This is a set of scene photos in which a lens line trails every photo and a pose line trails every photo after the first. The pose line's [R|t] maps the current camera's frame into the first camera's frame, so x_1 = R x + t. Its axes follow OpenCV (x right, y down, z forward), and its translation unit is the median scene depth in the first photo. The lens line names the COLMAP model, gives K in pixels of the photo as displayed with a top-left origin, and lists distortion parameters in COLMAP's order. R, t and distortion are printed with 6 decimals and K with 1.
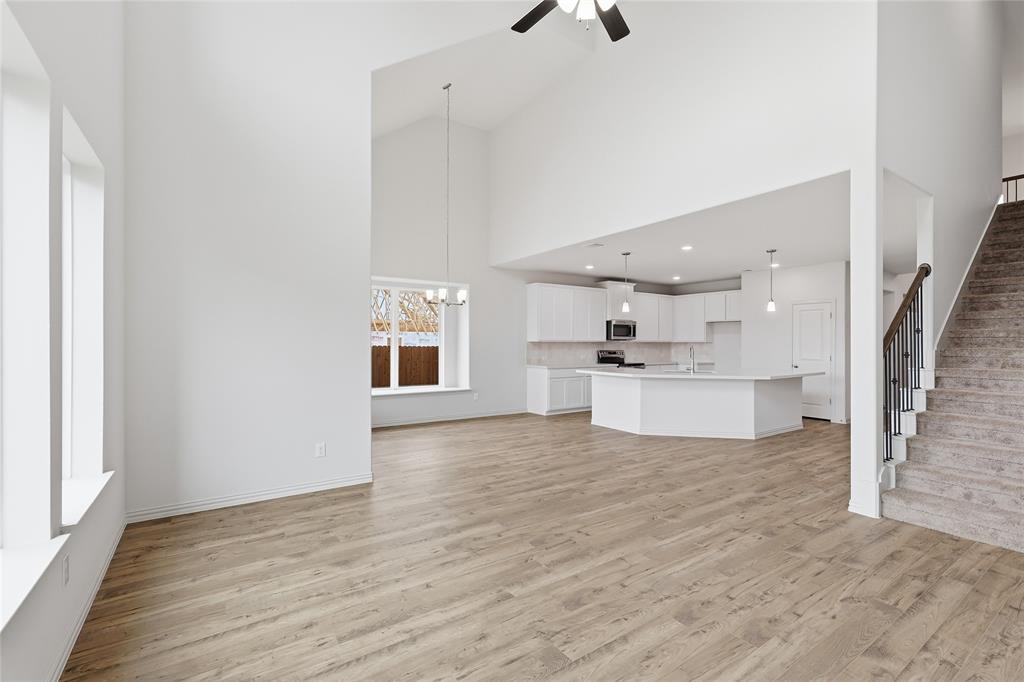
lens RADIAL K [[441.8, 0, 513.3], [0, 441.8, 339.9], [0, 0, 1]] dist [0.000353, -0.000448]
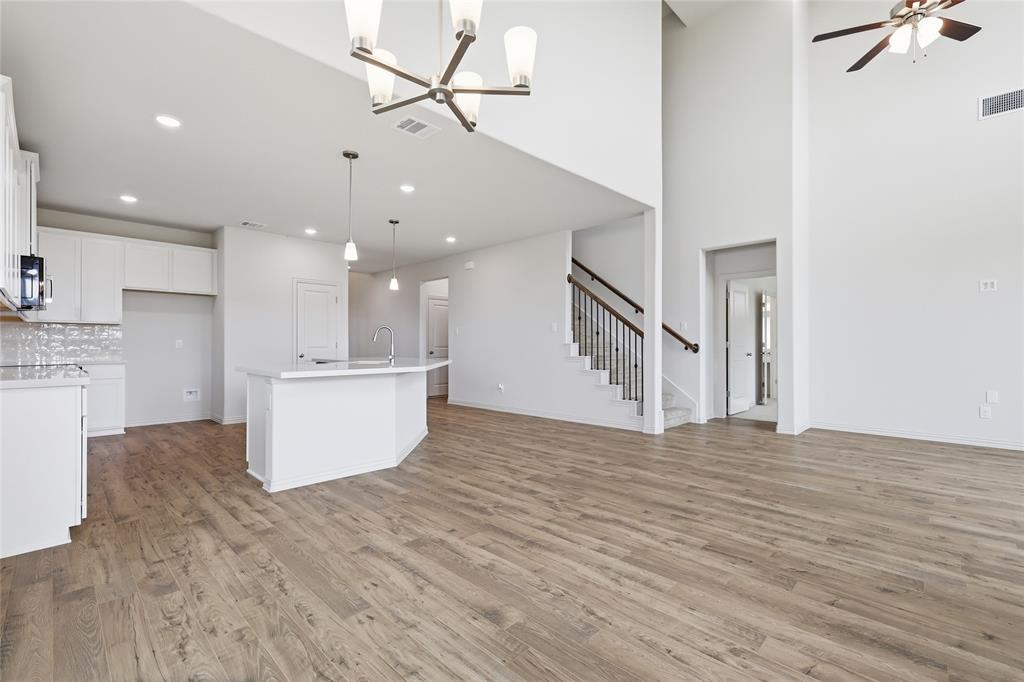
lens RADIAL K [[467.4, 0, 511.8], [0, 467.4, 341.5], [0, 0, 1]] dist [-0.004182, -0.001875]
pose [[-0.194636, 0.014203, 0.980773, -0.544855], [0.001968, 0.999899, -0.014089, 0.082448], [-0.980874, -0.000812, -0.194644, 1.459636]]
